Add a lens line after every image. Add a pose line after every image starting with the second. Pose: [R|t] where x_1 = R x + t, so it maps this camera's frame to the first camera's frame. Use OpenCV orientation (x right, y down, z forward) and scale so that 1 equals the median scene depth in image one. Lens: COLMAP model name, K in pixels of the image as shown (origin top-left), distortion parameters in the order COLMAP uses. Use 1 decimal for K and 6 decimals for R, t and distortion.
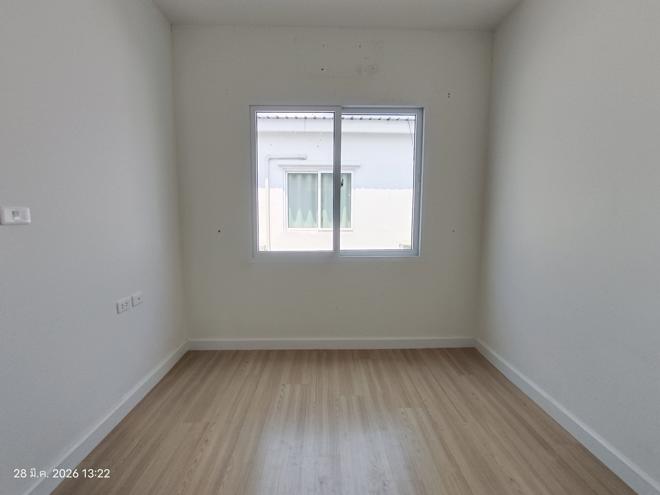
lens RADIAL K [[304.7, 0, 330.0], [0, 304.7, 247.5], [0, 0, 1]] dist [-0.000864, 0.000428]
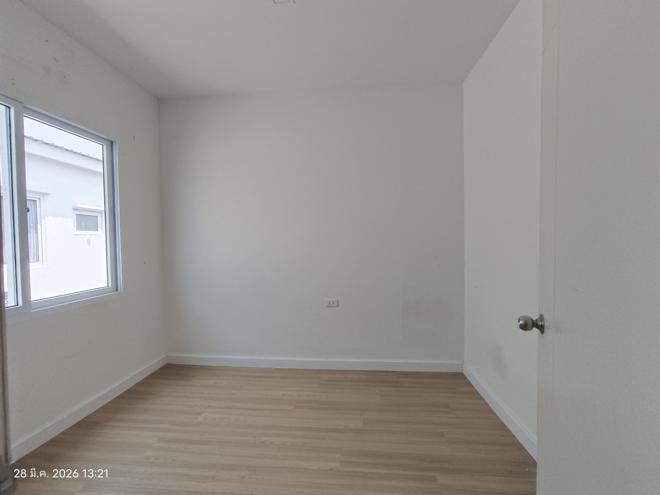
lens RADIAL K [[304.7, 0, 330.0], [0, 304.7, 247.5], [0, 0, 1]] dist [-0.000864, 0.000428]
pose [[0.109887, -0.020947, 0.993723, -0.623174], [0.119450, 0.992810, 0.007719, -0.040157], [-0.986740, 0.117852, 0.111599, 0.241590]]
